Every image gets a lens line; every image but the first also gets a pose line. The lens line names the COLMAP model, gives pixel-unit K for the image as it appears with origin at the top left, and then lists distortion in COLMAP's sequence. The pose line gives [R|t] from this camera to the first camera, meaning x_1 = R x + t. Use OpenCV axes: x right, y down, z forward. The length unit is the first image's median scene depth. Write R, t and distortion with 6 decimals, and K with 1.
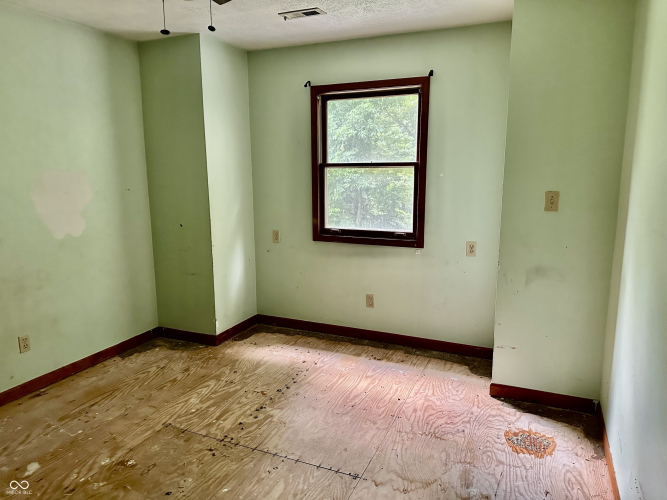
lens RADIAL K [[469.4, 0, 333.5], [0, 469.4, 250.0], [0, 0, 1]] dist [0.000366, 0.000236]
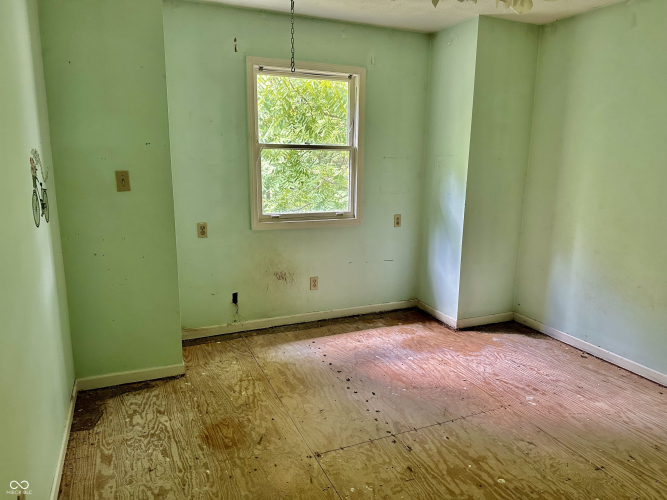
lens RADIAL K [[470.3, 0, 333.5], [0, 470.3, 250.0], [0, 0, 1]] dist [-0.002330, -0.000937]
pose [[0.677086, -0.139492, 0.722563, -0.658827], [0.108675, 0.990058, 0.089297, -0.050586], [-0.727835, 0.018063, 0.685514, 0.292313]]
